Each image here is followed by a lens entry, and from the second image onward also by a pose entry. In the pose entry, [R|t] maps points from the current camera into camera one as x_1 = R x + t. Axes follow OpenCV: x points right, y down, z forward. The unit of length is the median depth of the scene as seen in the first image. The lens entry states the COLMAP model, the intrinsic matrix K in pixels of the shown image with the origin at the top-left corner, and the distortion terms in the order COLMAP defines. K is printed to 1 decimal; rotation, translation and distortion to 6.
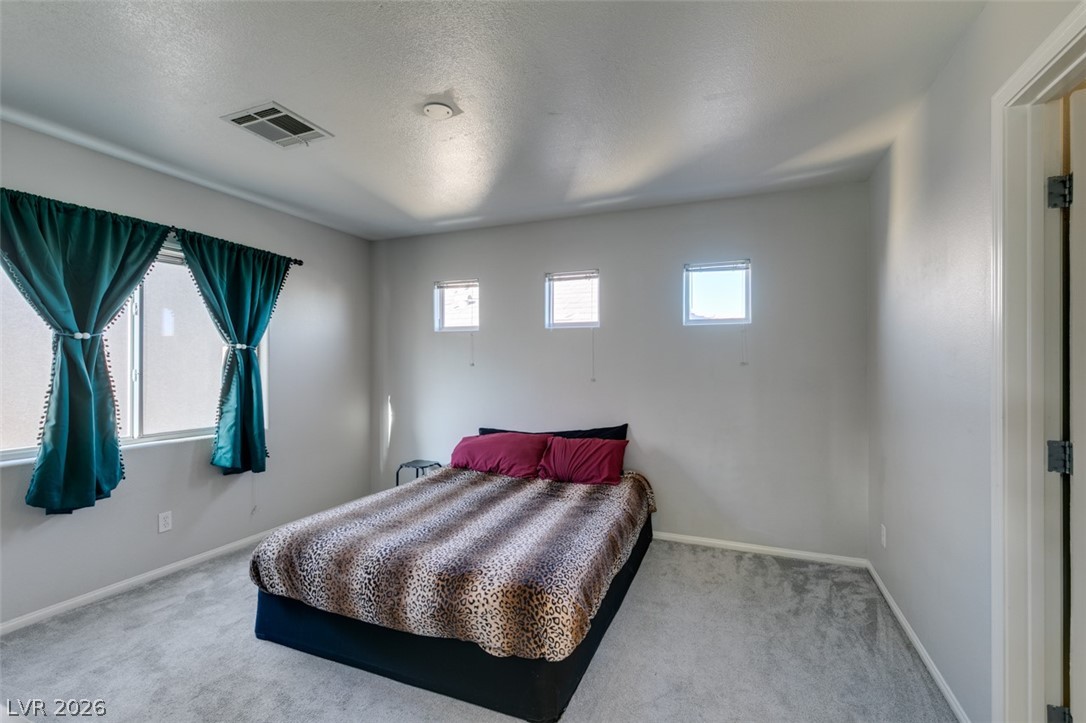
lens RADIAL K [[484.0, 0, 542.5], [0, 484.0, 366.9], [0, 0, 1]] dist [0.007296, -0.000560]
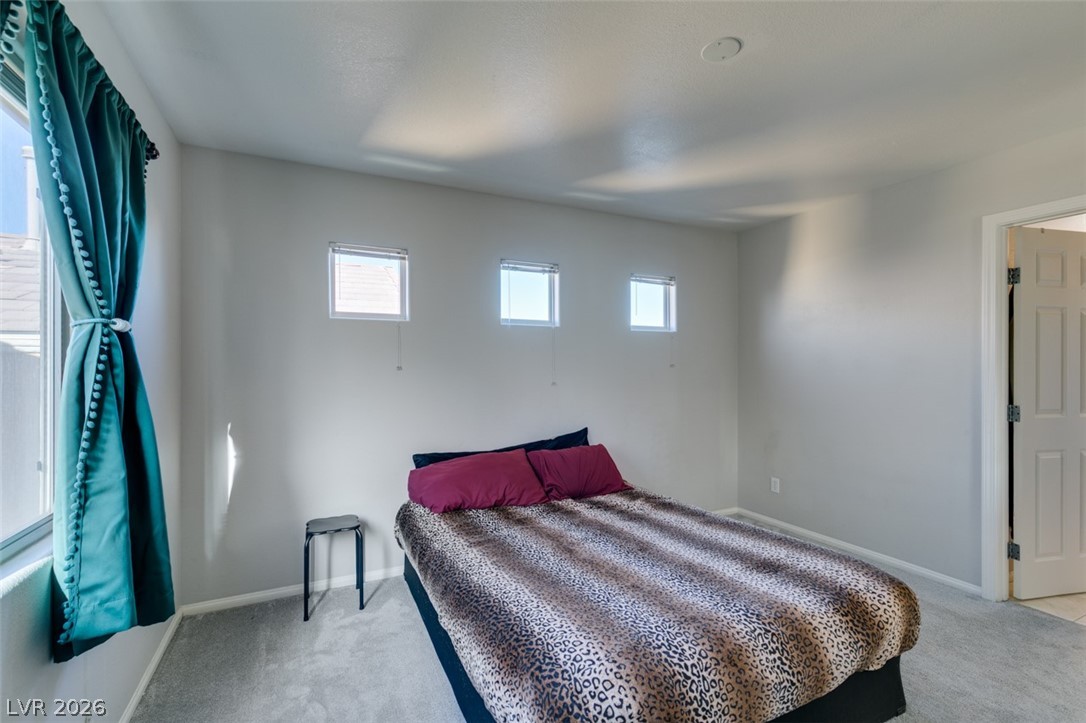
lens RADIAL K [[484.0, 0, 542.5], [0, 484.0, 366.9], [0, 0, 1]] dist [0.007296, -0.000560]
pose [[0.666390, -0.002892, 0.745598, -0.705938], [0.007926, 0.999963, -0.003205, -0.003284], [-0.745561, 0.008046, 0.666389, 0.476568]]
